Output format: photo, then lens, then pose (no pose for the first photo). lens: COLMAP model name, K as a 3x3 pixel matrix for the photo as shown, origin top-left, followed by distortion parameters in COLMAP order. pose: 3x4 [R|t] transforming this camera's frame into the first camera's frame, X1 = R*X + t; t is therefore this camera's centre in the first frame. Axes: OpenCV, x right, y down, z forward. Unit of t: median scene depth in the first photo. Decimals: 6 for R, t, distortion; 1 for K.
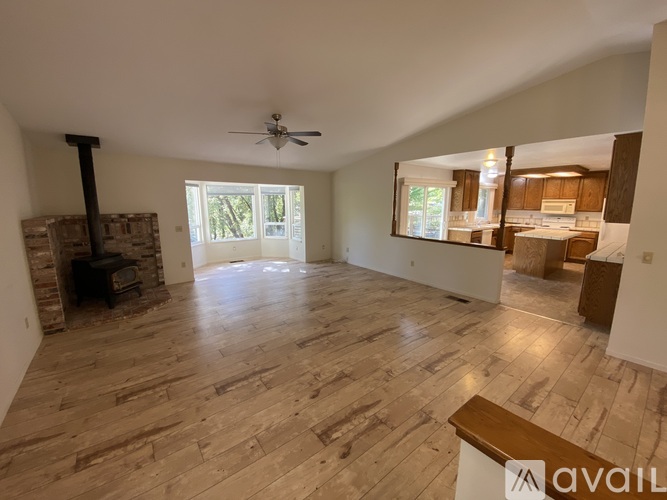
lens RADIAL K [[270.5, 0, 332.6], [0, 270.5, 250.1], [0, 0, 1]] dist [-0.002585, -0.000323]
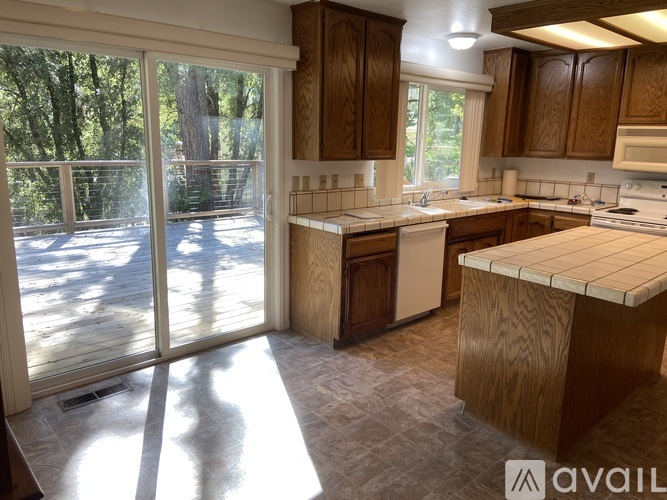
lens RADIAL K [[505.7, 0, 334.5], [0, 505.7, 249.1], [0, 0, 1]] dist [0.072883, -0.000063]
pose [[0.997027, 0.008768, 0.076548, 0.869764], [-0.012181, 0.998947, 0.044238, -0.143634], [-0.076079, -0.045039, 0.996084, 0.907429]]
